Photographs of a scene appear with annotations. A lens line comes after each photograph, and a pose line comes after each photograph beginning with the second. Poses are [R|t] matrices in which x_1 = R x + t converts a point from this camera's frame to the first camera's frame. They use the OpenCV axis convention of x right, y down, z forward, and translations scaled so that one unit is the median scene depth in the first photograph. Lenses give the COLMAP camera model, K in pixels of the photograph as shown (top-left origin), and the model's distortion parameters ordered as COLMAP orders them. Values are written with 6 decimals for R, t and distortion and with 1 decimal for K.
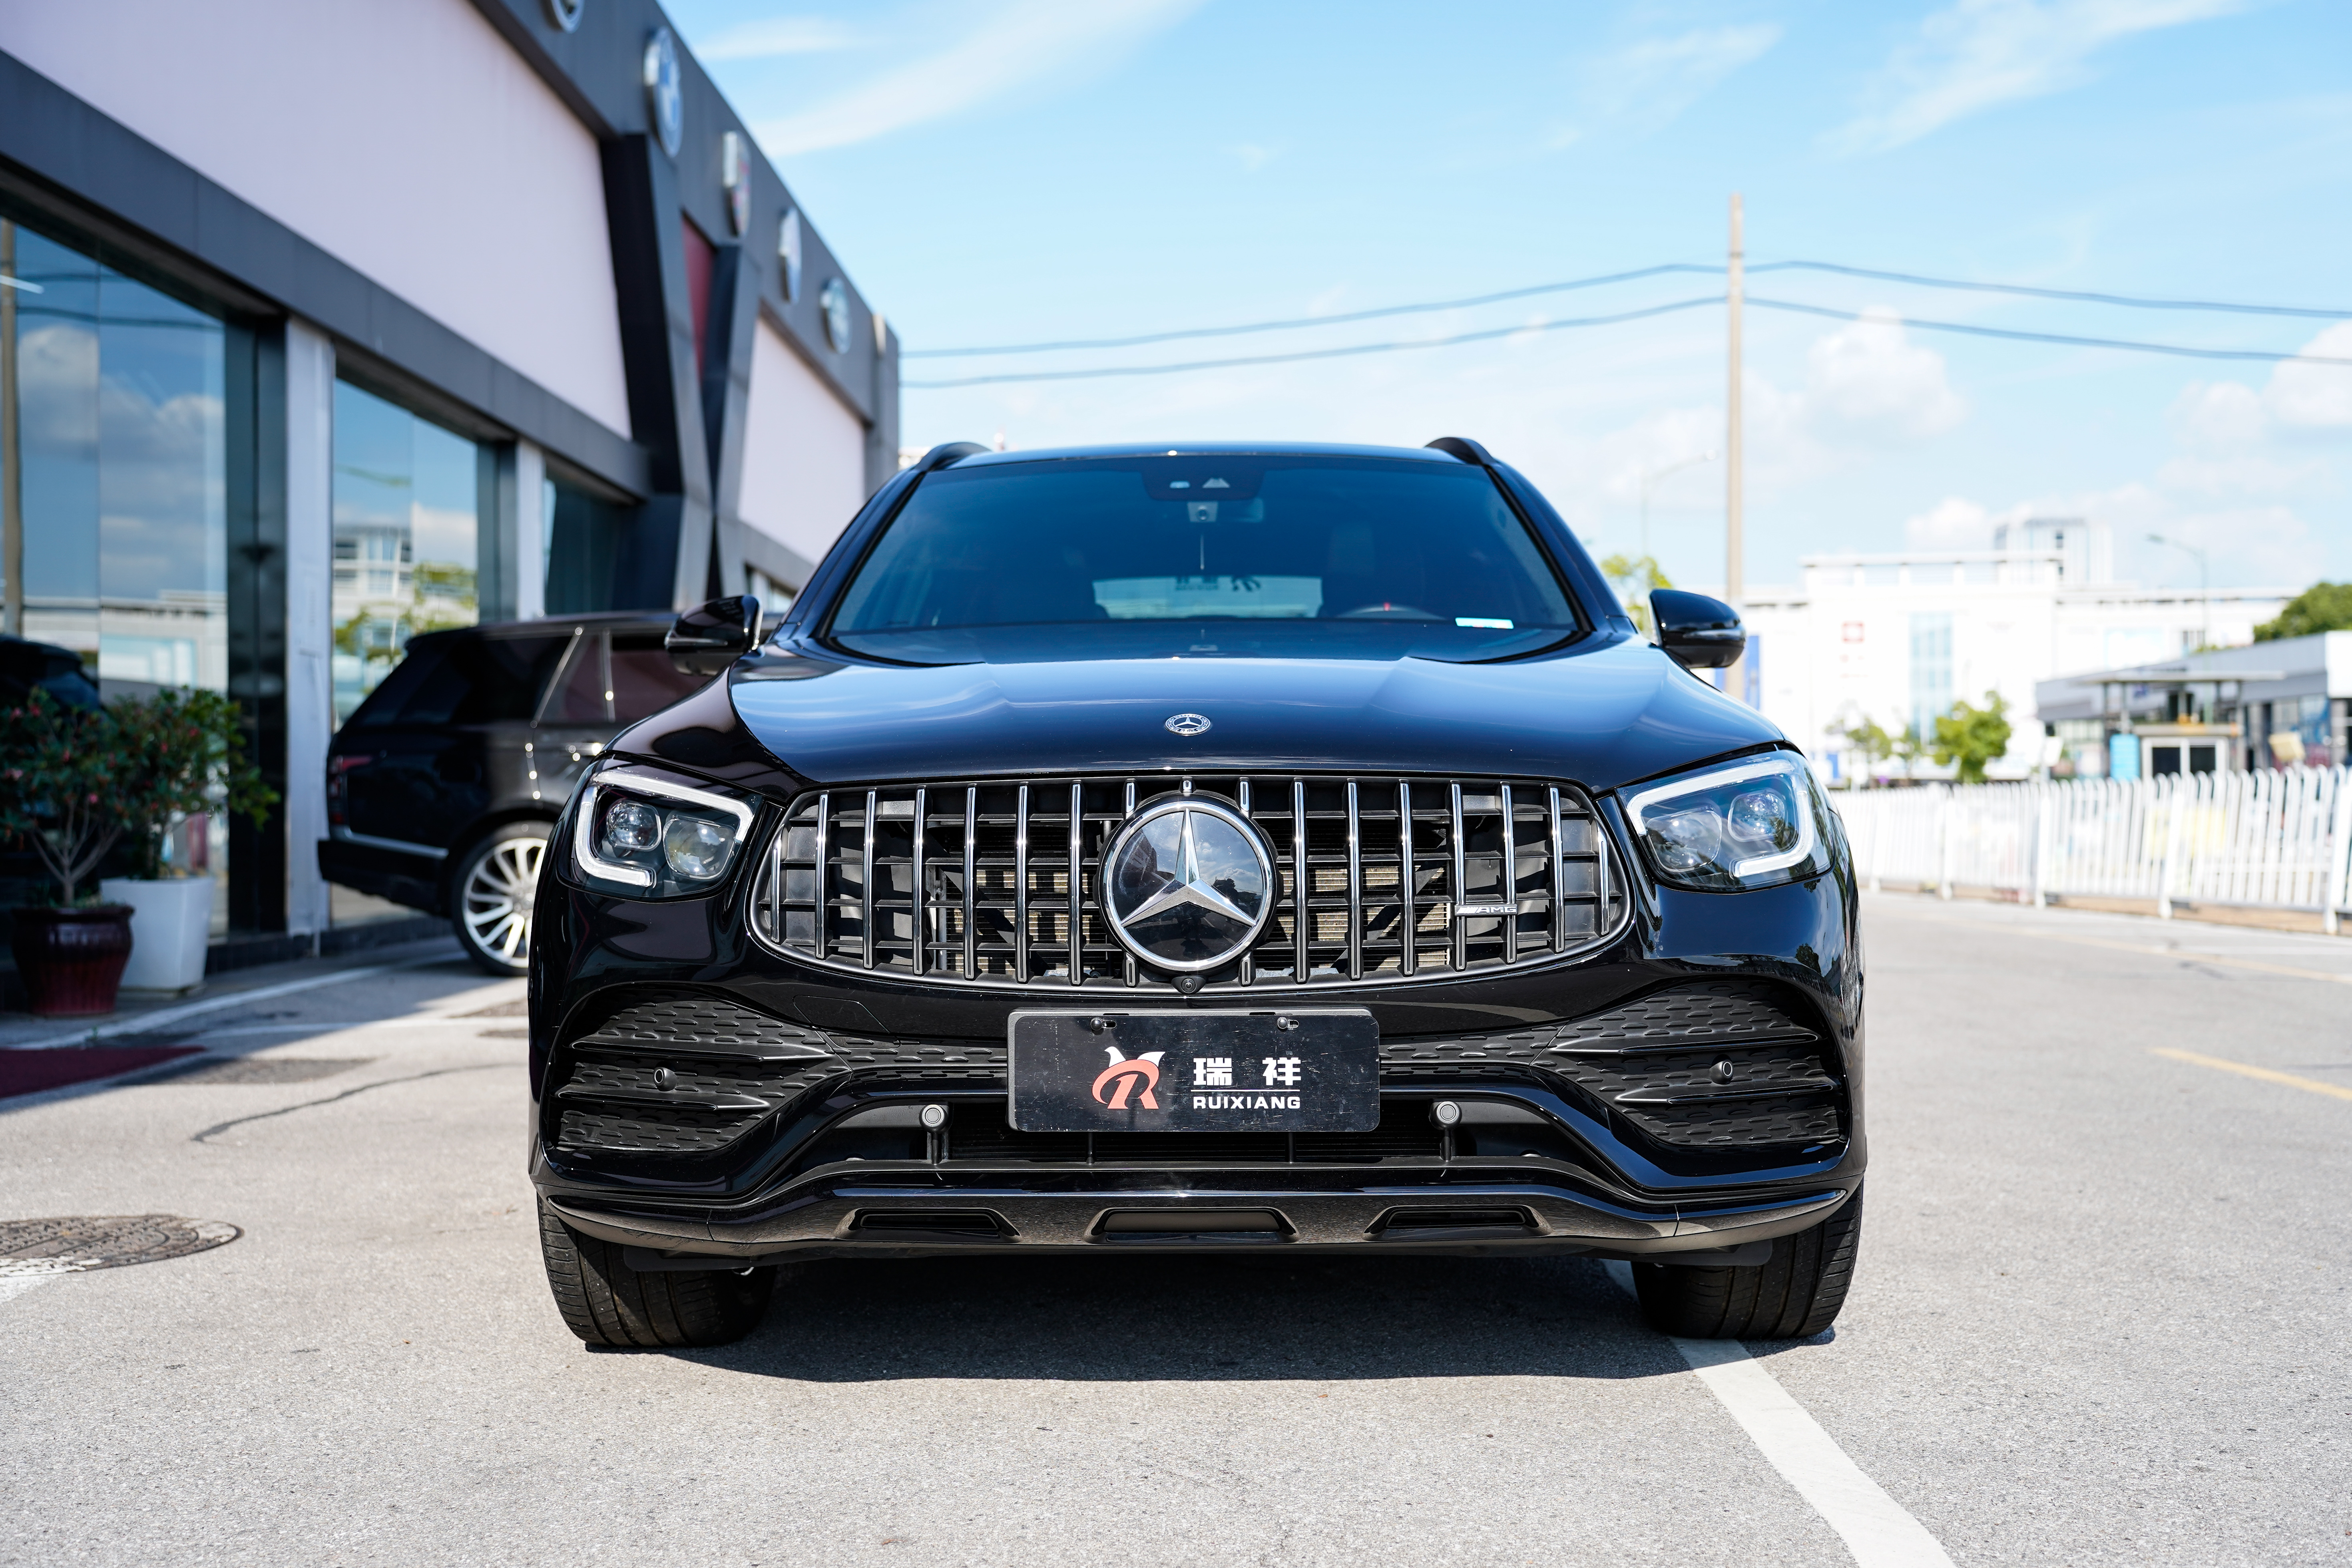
lens RADIAL K [[2478.8, 0, 1176.3], [0, 2478.8, 793.5], [0, 0, 1]] dist [0.018520, 0.000000]
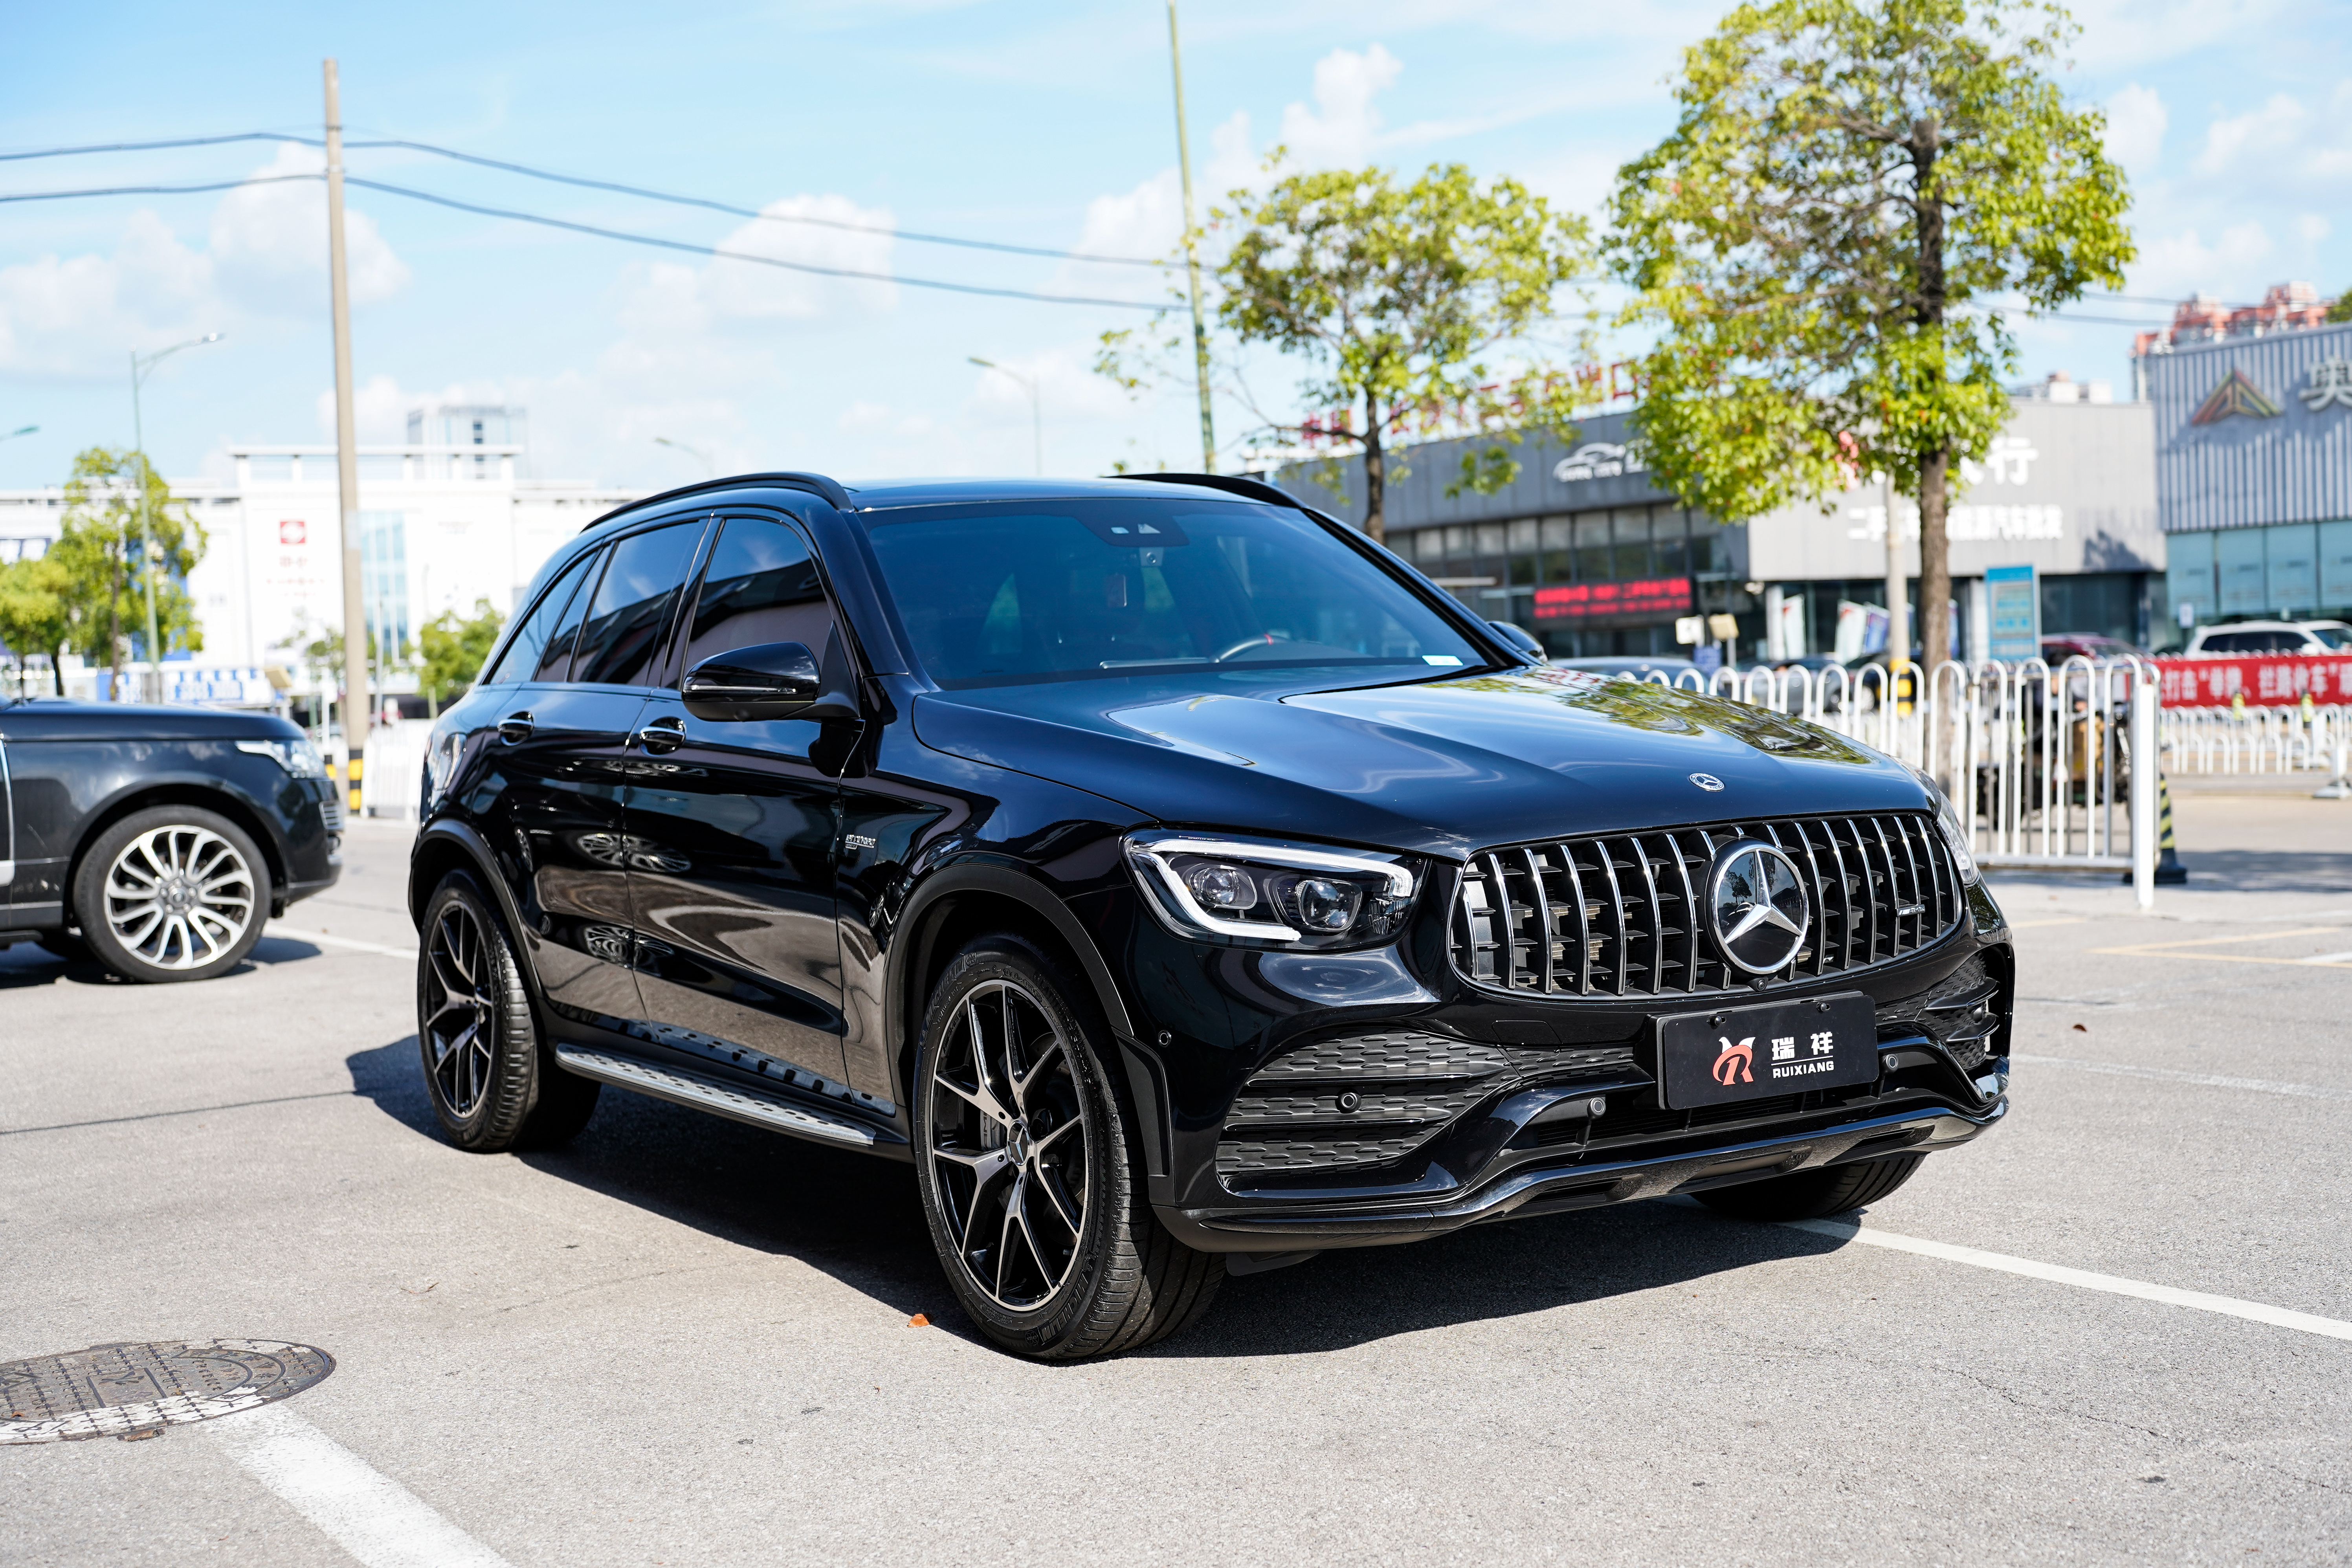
lens RADIAL K [[2763.8, 0, 1175.6], [0, 2763.8, 780.4], [0, 0, 1]] dist [0.008162, 0.000000]
pose [[0.831298, -0.045481, 0.553963, -1.056903], [0.030941, 0.998888, 0.035578, -0.092398], [-0.554965, -0.012436, 0.831780, -0.045020]]
